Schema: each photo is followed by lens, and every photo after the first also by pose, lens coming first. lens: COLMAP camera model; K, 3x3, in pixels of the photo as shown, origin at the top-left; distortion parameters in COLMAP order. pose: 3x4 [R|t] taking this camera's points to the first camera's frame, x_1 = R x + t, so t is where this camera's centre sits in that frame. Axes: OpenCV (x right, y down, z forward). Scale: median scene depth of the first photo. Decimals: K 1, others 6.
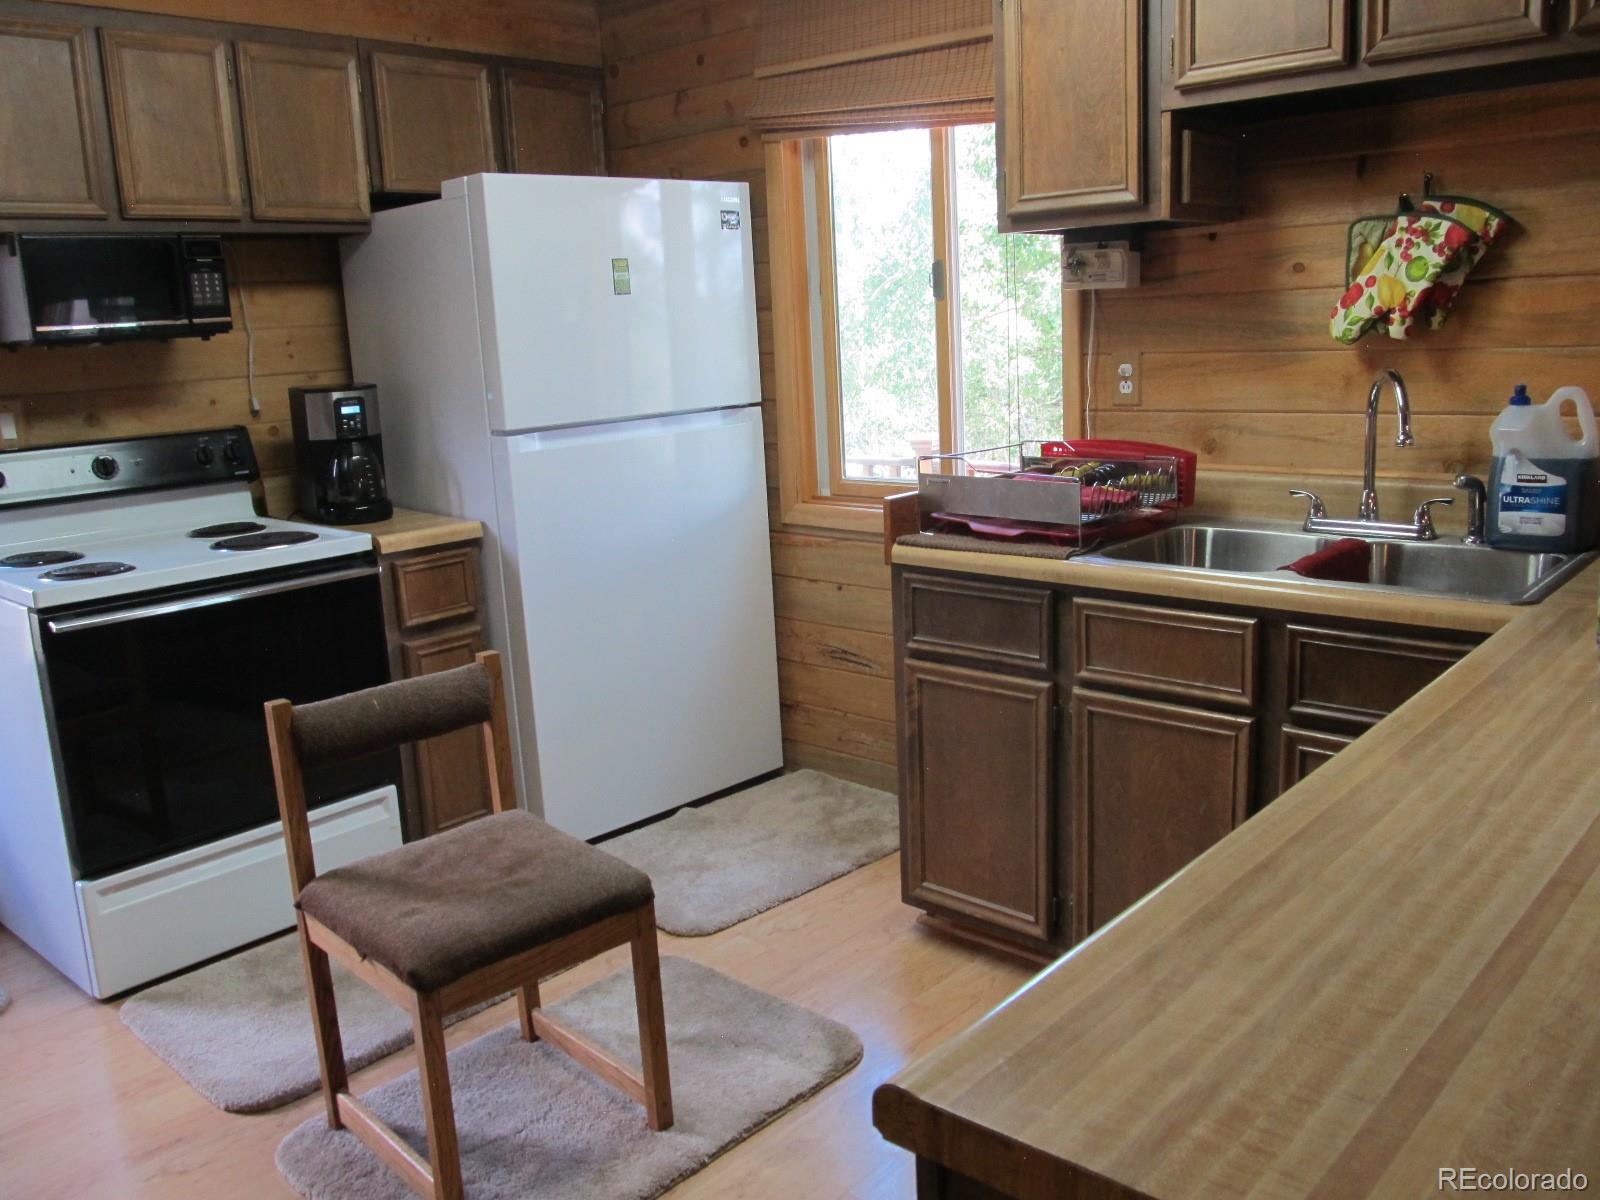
lens RADIAL K [[1316.2, 0, 798.2], [0, 1316.2, 595.7], [0, 0, 1]] dist [-0.061935, 0.017029]
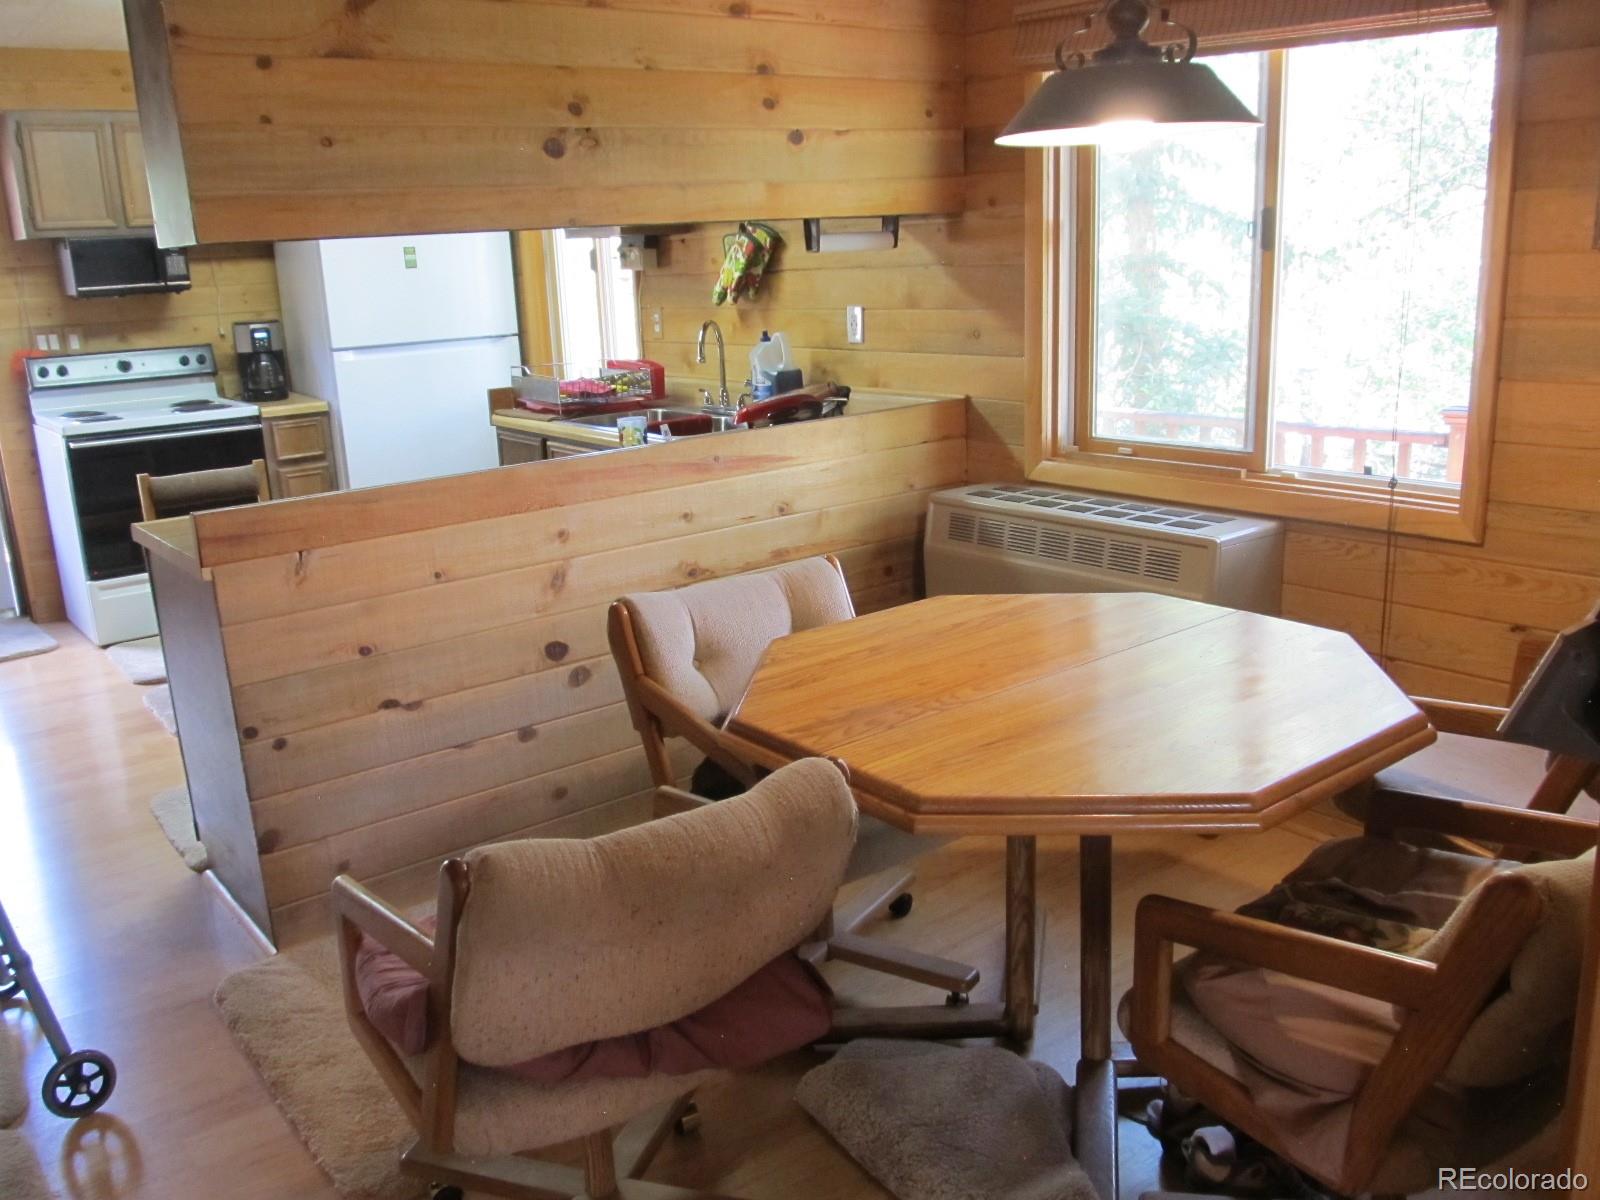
lens RADIAL K [[1316.2, 0, 800.1], [0, 1316.2, 602.6], [0, 0, 1]] dist [-0.061935, 0.017029]
pose [[0.987183, 0.048900, -0.151916, 0.677552], [-0.039443, 0.997128, 0.064660, 0.075279], [0.154641, -0.057839, 0.986276, -0.640843]]
